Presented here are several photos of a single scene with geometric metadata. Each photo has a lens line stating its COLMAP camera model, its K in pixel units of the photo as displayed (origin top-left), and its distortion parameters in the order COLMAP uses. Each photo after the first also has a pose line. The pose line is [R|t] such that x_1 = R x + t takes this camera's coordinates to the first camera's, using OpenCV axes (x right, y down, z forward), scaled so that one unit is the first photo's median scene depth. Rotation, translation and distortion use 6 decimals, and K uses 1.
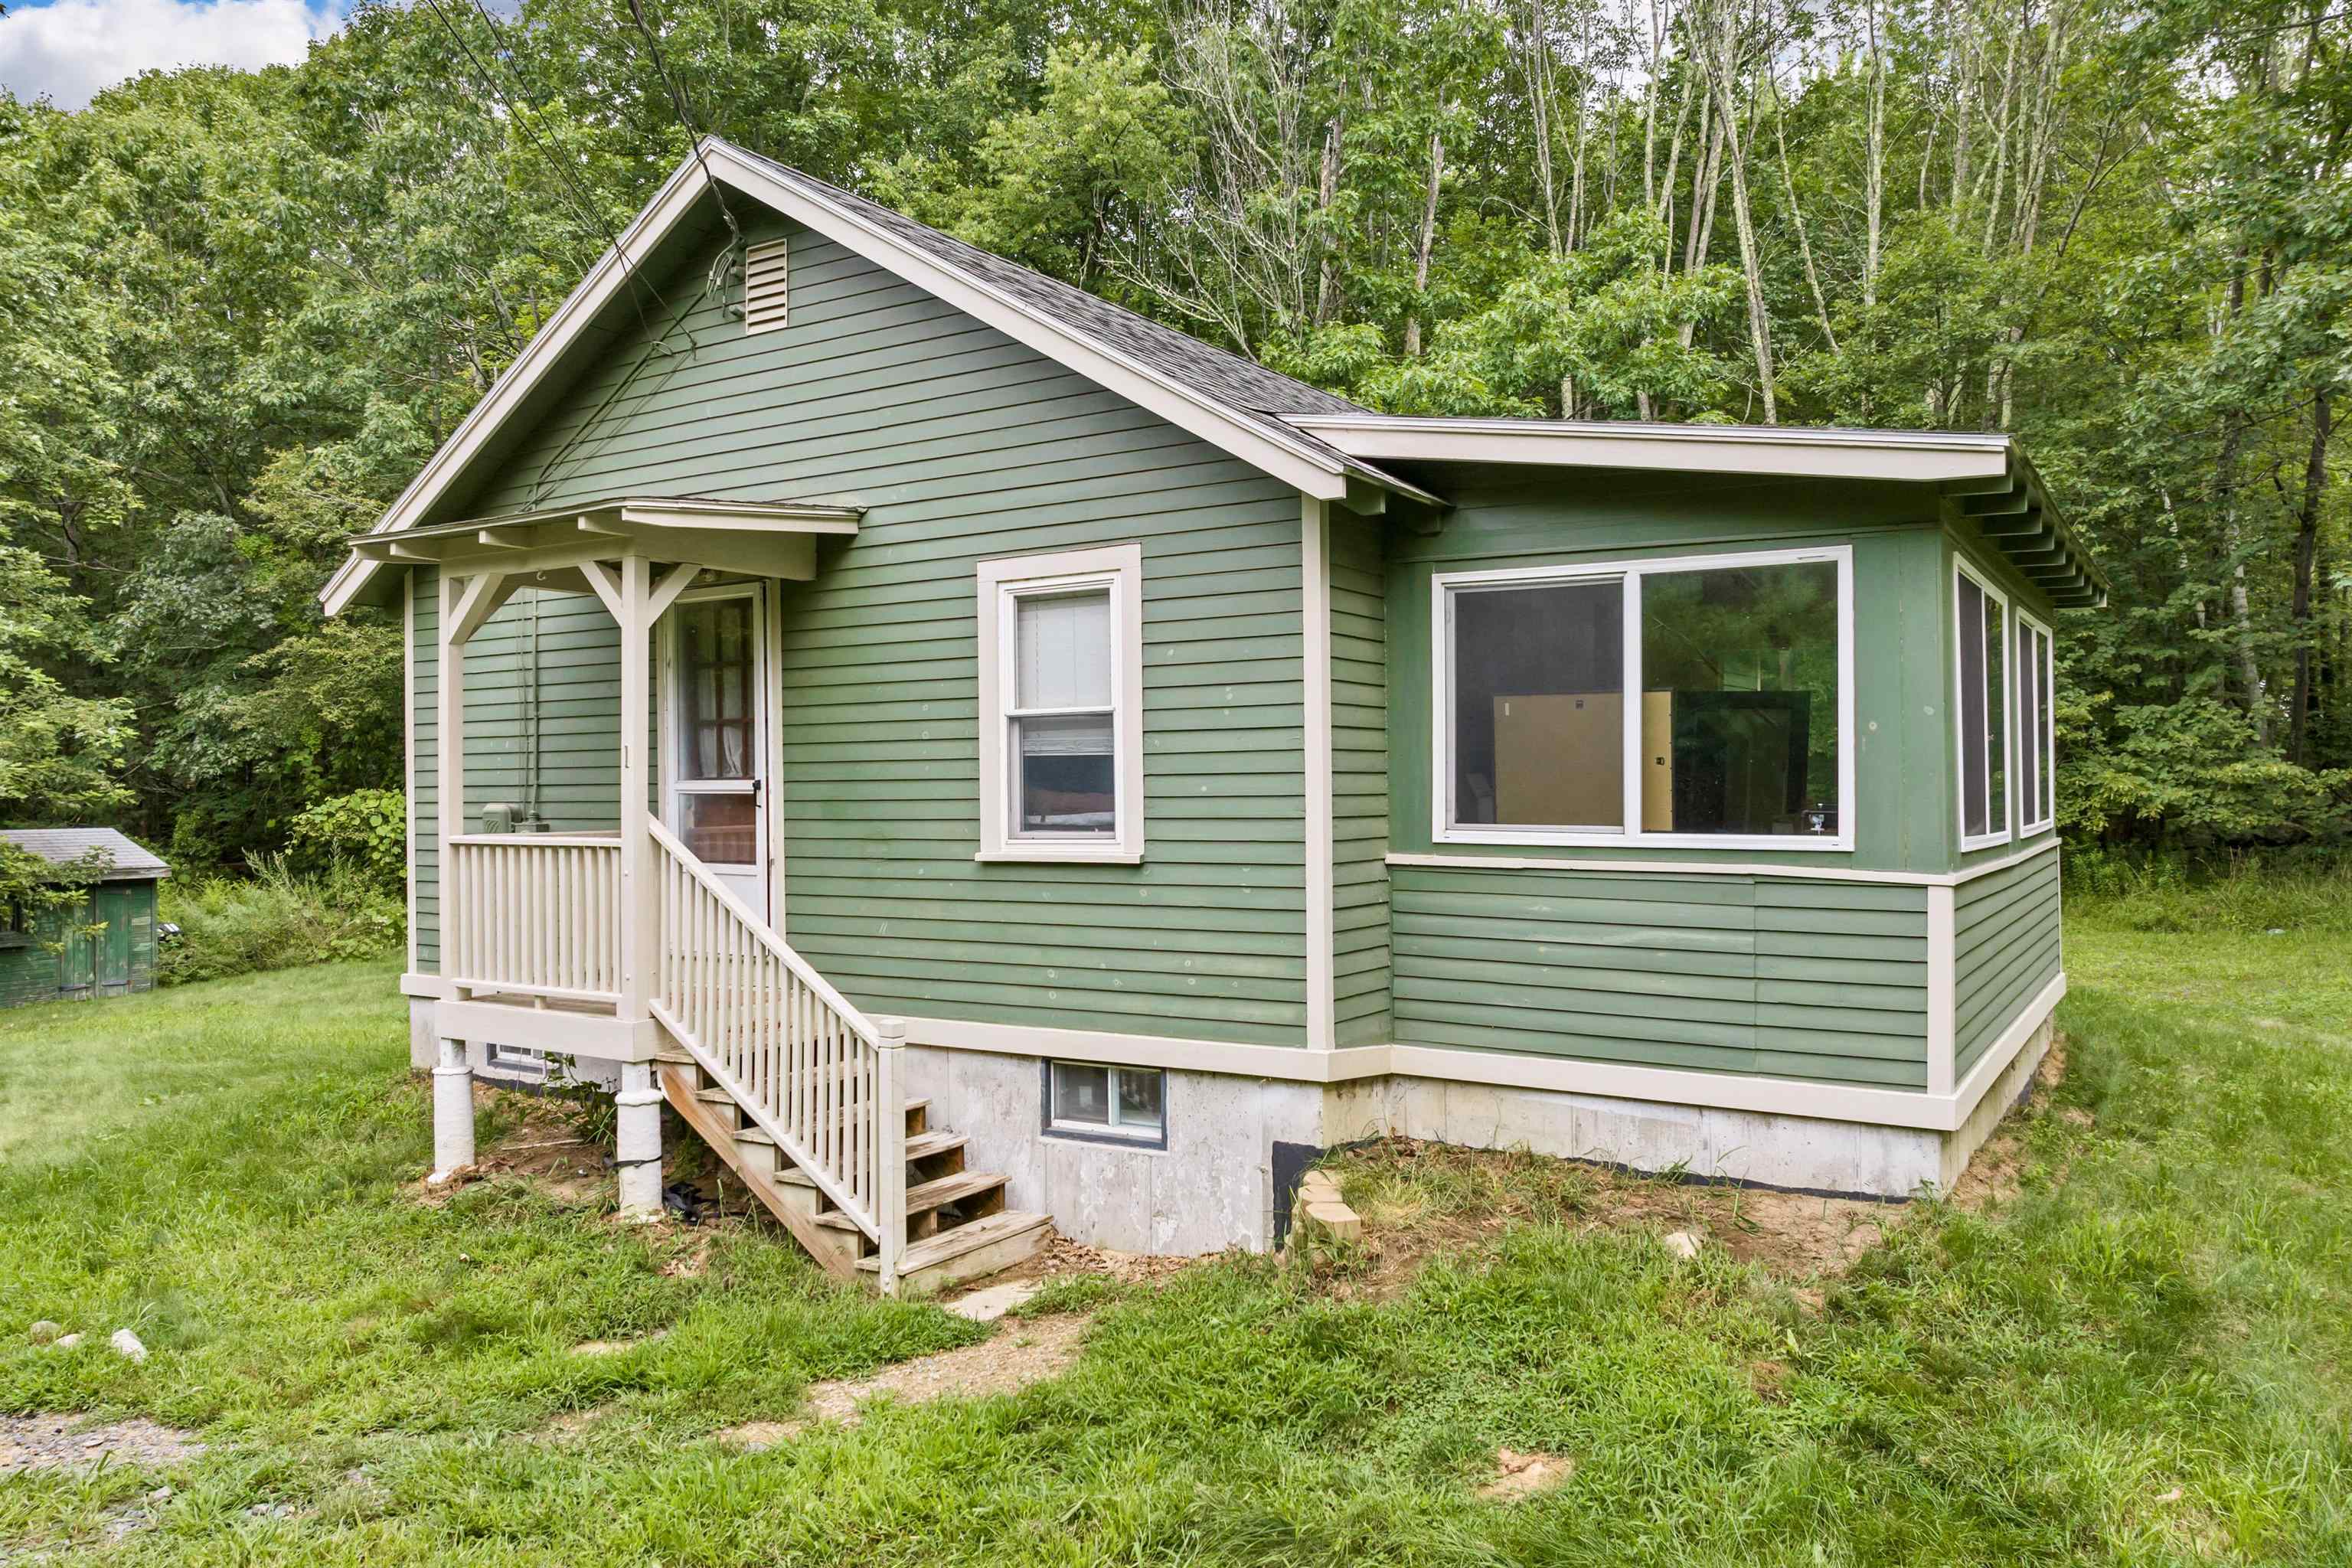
lens RADIAL K [[1624.1, 0, 1232.0], [0, 1624.1, 791.5], [0, 0, 1]] dist [-0.013592, -0.004247]
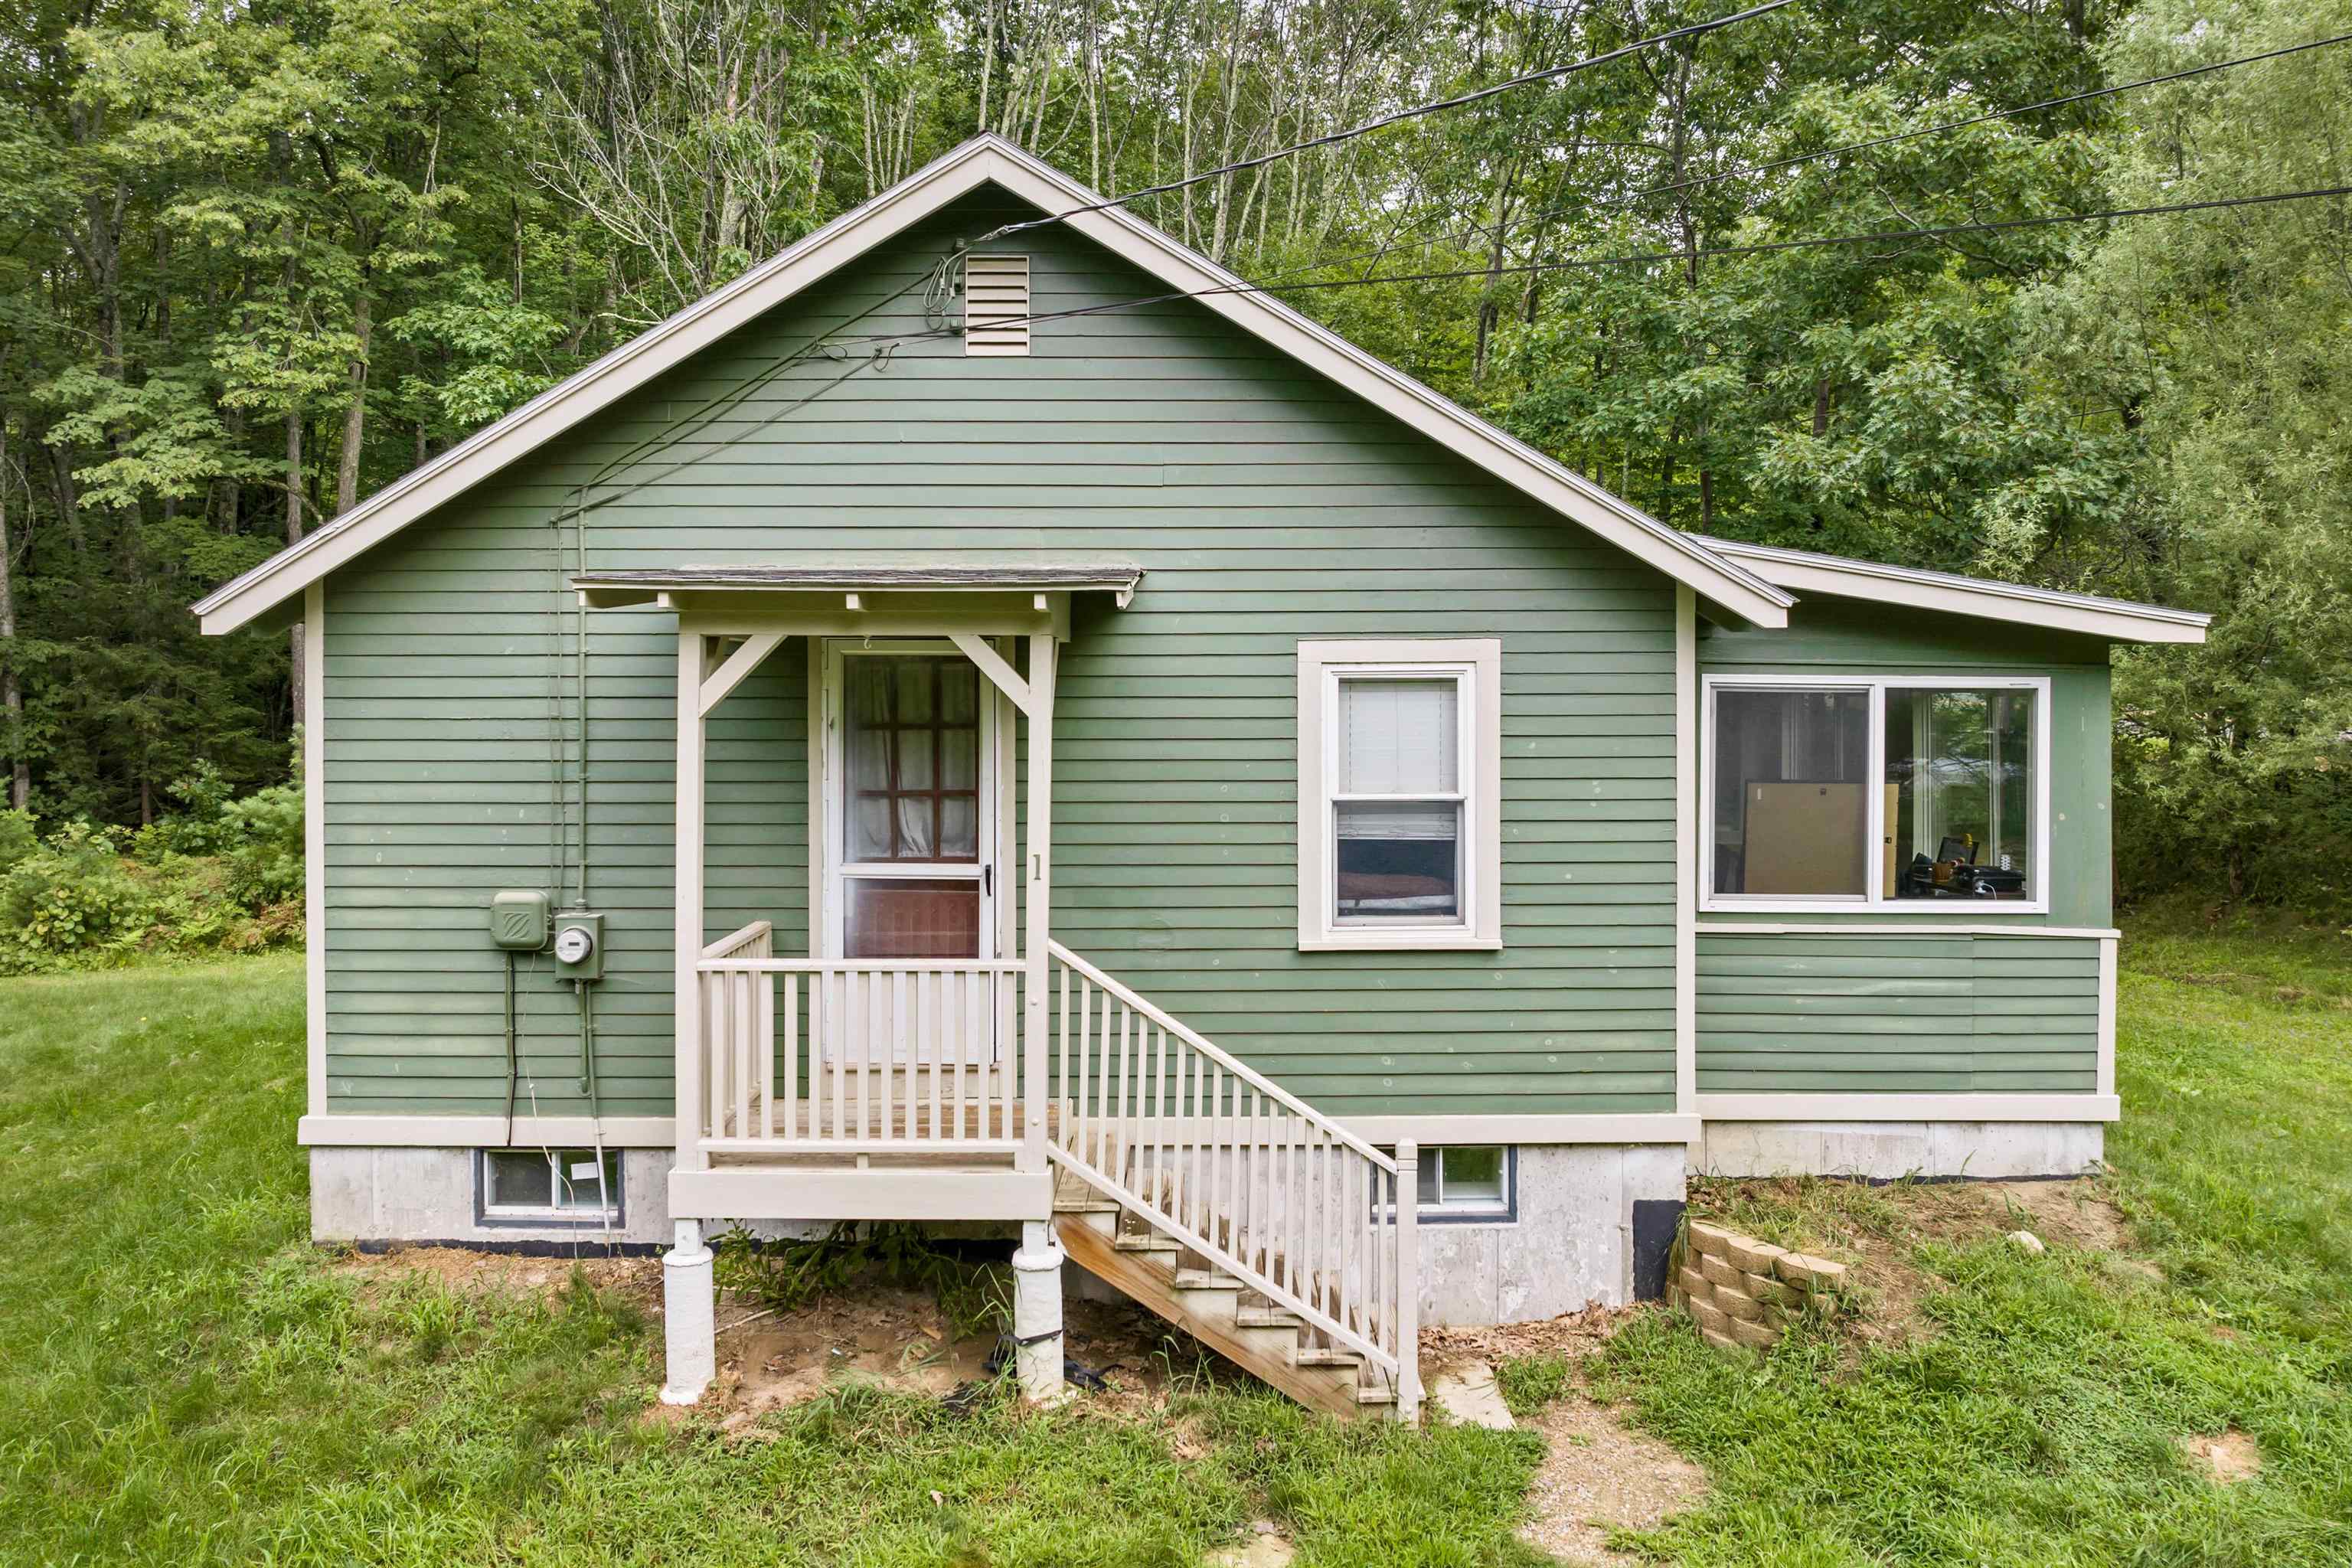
lens RADIAL K [[1621.9, 0, 1171.1], [0, 1621.9, 703.3], [0, 0, 1]] dist [-0.026495, 0.000055]
pose [[0.855753, 0.004959, 0.517361, -0.723692], [-0.006102, 0.999981, 0.000508, -0.104575], [-0.517348, -0.003591, 0.855767, 0.214779]]
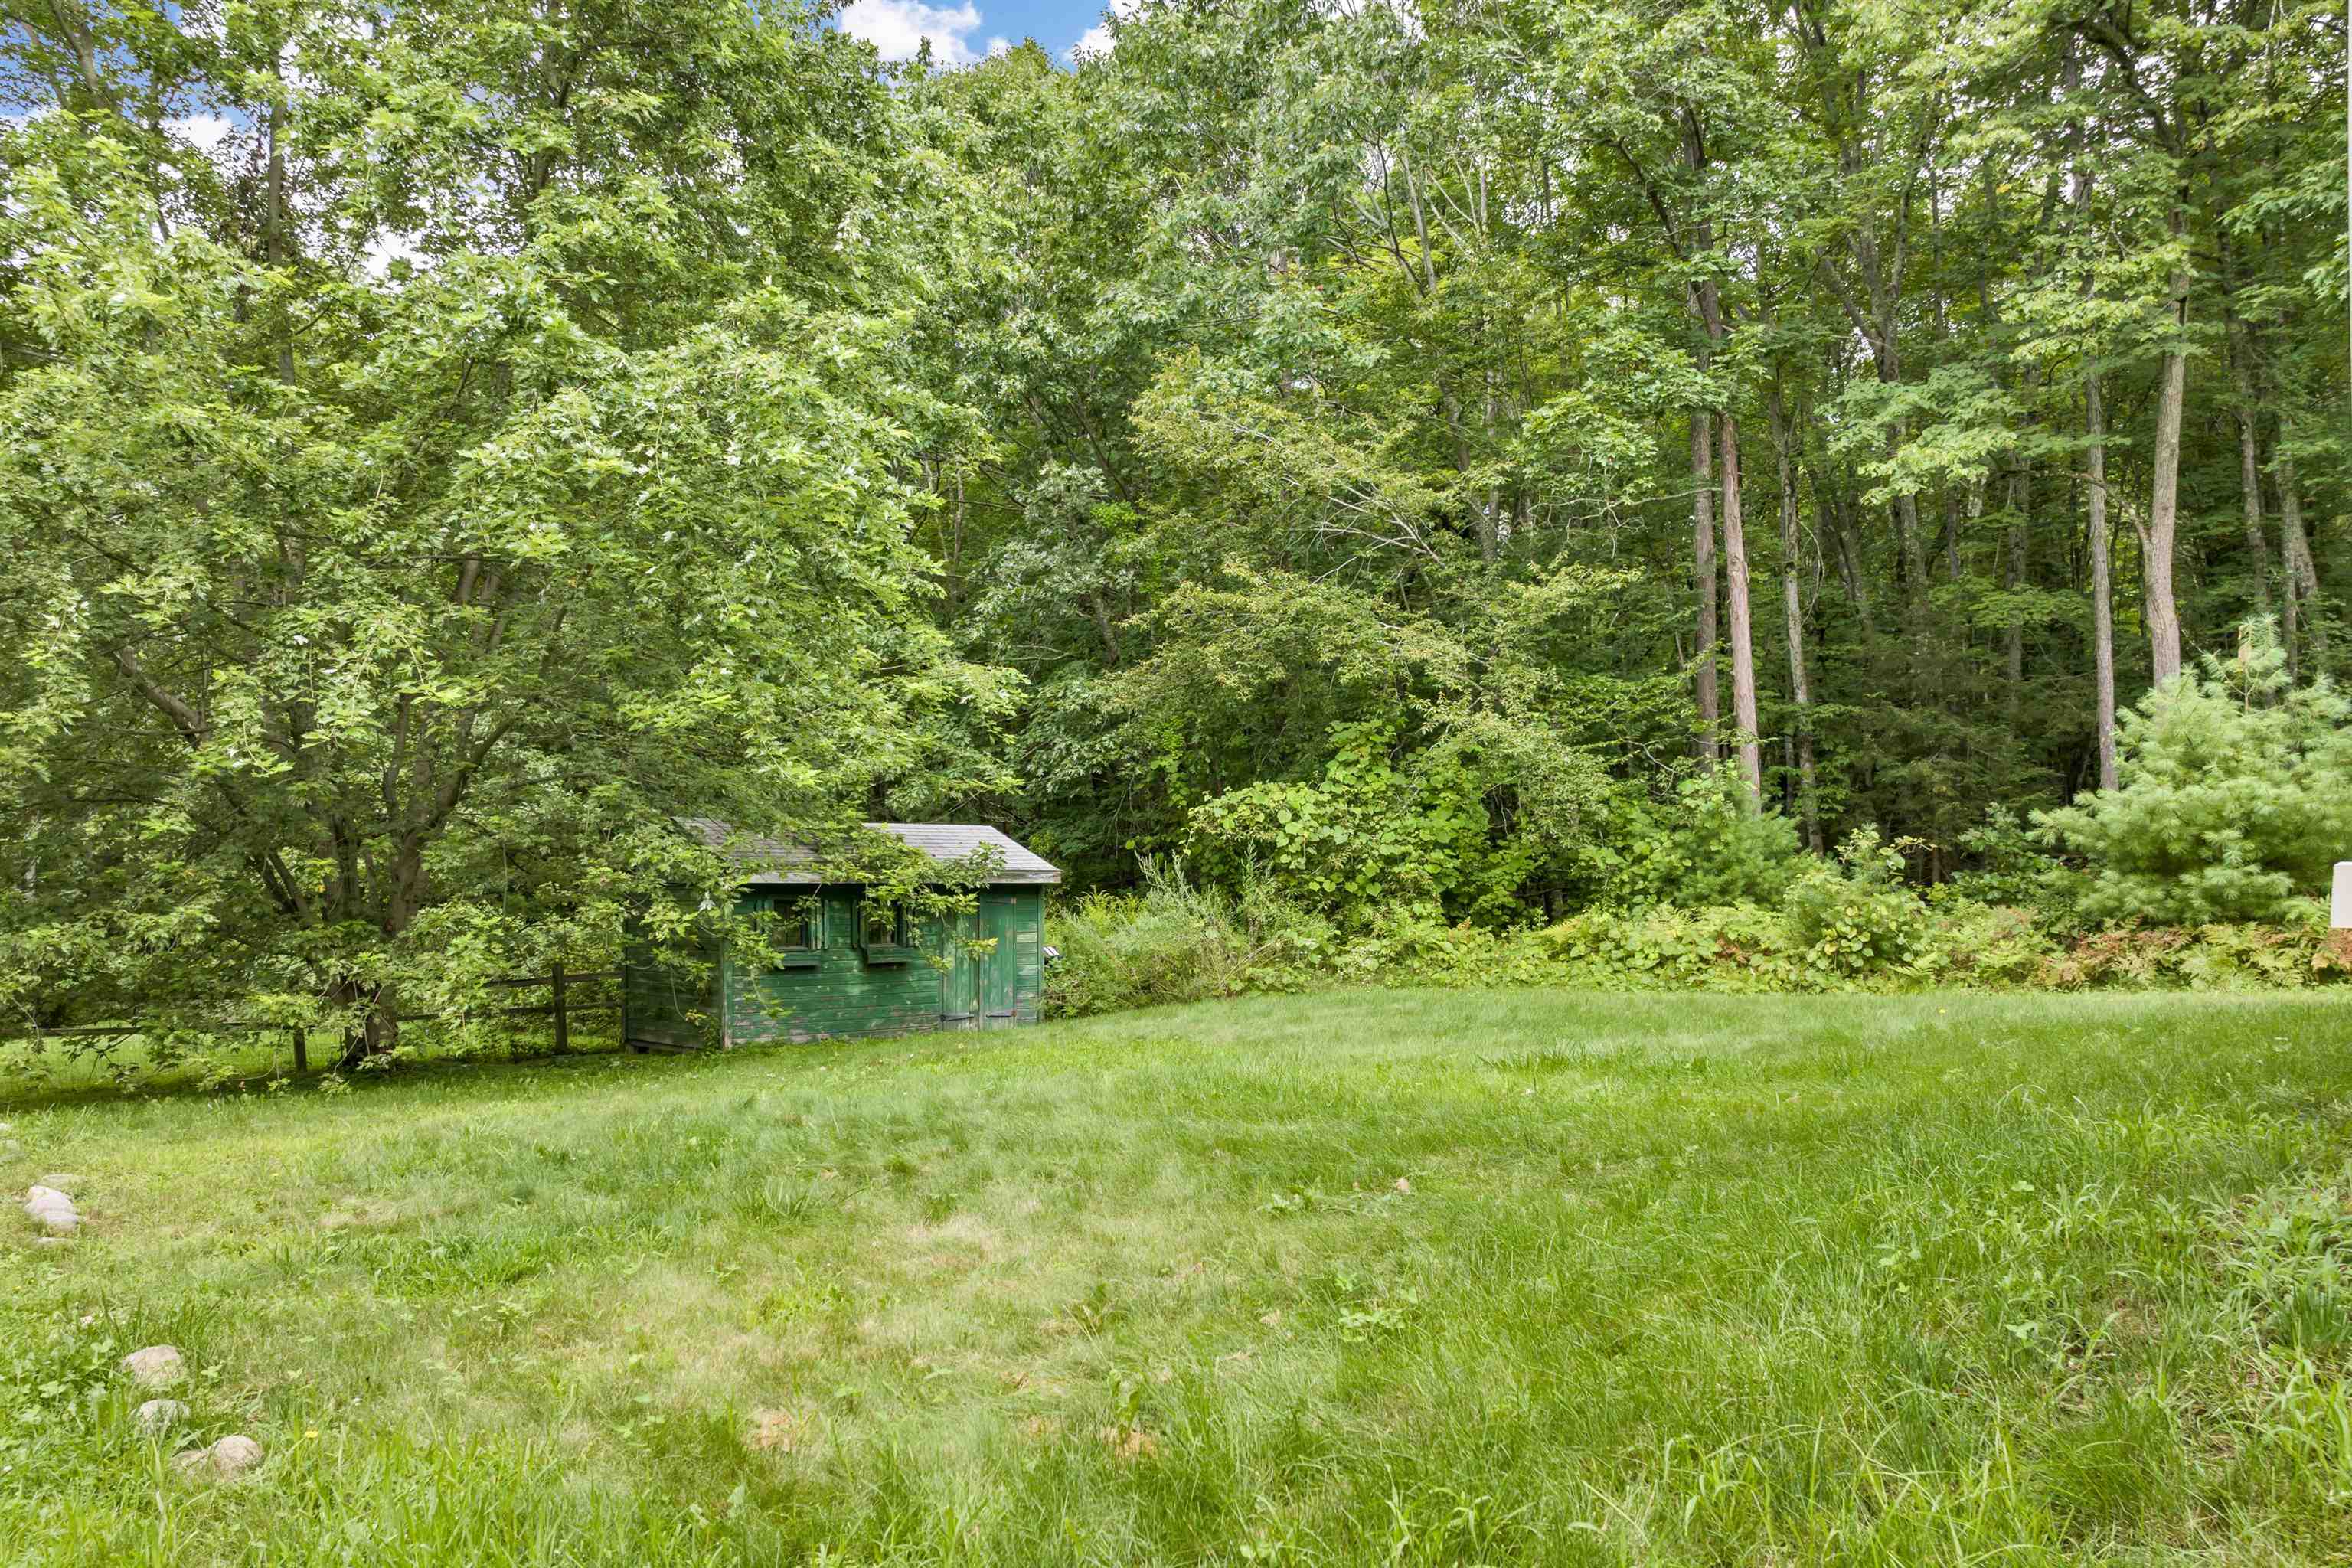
lens RADIAL K [[1699.6, 0, 1186.6], [0, 1699.6, 874.1], [0, 0, 1]] dist [-0.110081, 0.088735]
pose [[0.903577, 0.001636, -0.428423, -0.753941], [-0.000964, 0.999998, 0.001785, 0.146717], [0.428425, -0.001200, 0.903577, 0.838657]]
